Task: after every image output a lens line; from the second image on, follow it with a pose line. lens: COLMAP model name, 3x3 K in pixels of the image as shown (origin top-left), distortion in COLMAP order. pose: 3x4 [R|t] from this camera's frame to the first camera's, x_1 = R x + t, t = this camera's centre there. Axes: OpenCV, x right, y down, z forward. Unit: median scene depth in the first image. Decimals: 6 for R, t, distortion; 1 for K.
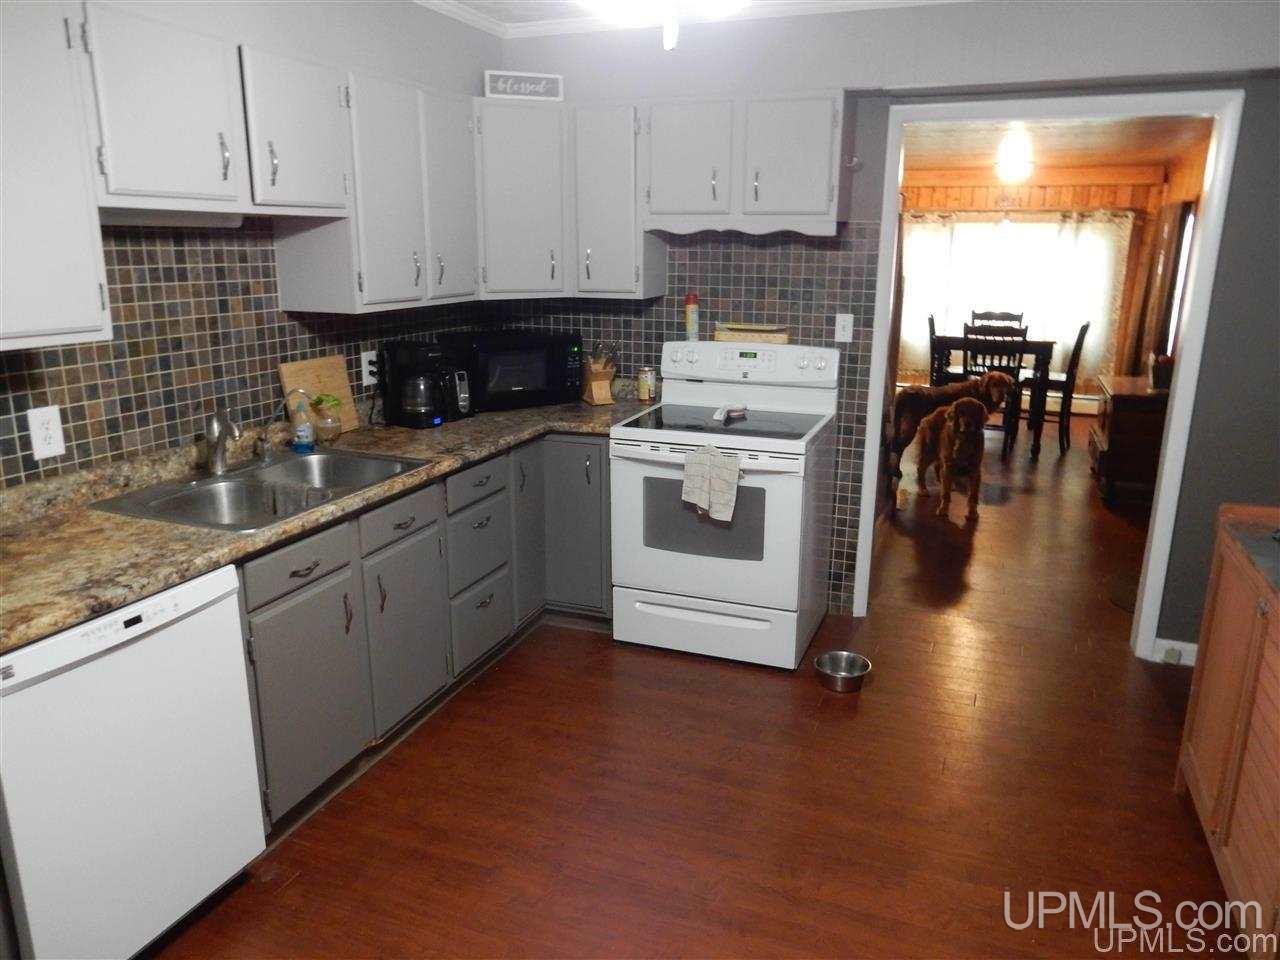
lens RADIAL K [[933.2, 0, 646.9], [0, 933.2, 483.8], [0, 0, 1]] dist [0.000076, 0.001234]
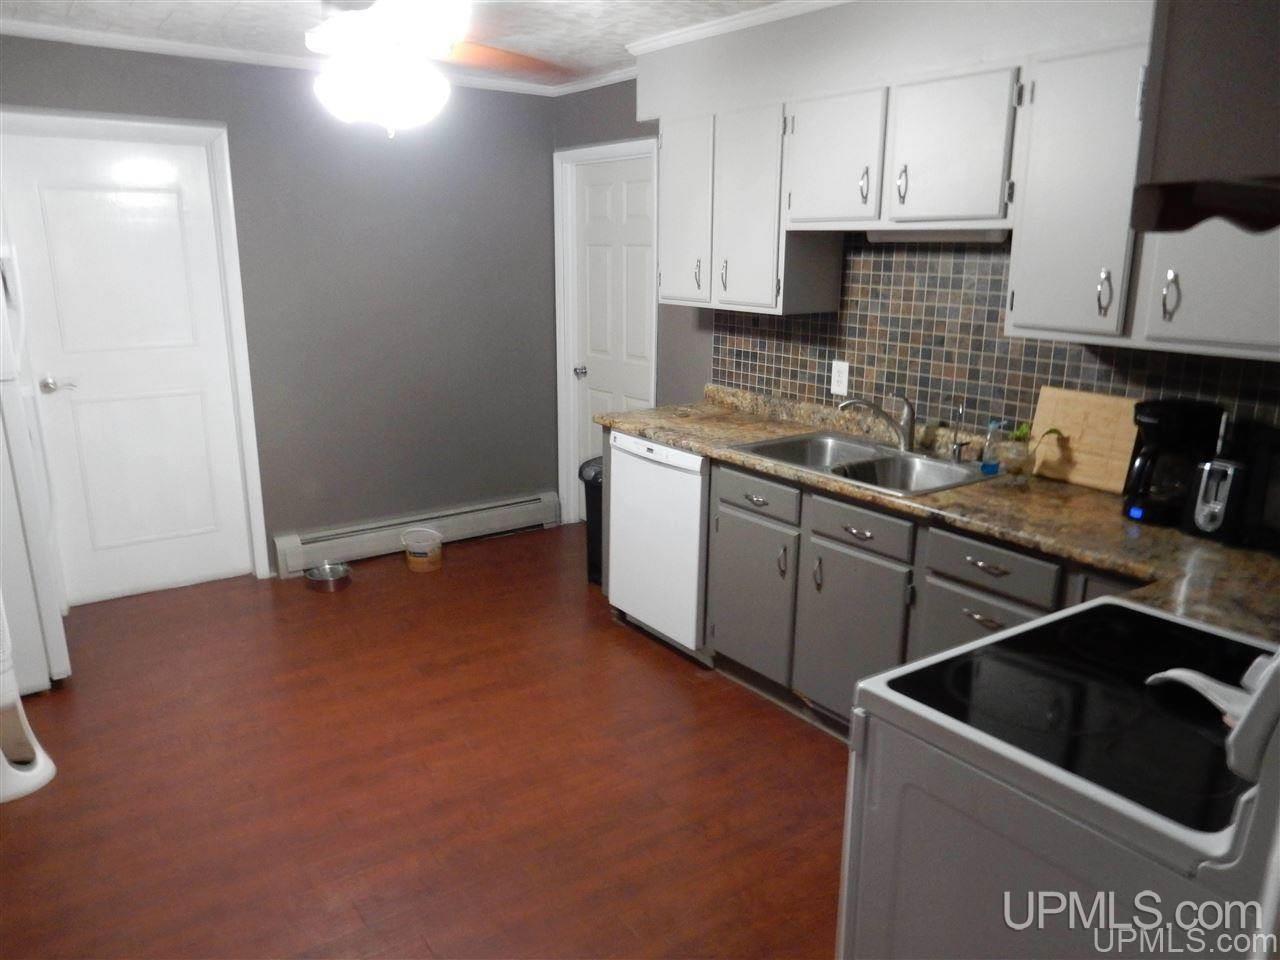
lens RADIAL K [[933.2, 0, 646.9], [0, 933.2, 483.8], [0, 0, 1]] dist [0.000076, 0.001234]
pose [[-0.536779, 0.193171, -0.821312, 0.746785], [-0.232019, 0.902112, 0.363814, -0.350486], [0.811194, 0.385848, -0.439416, 1.364322]]
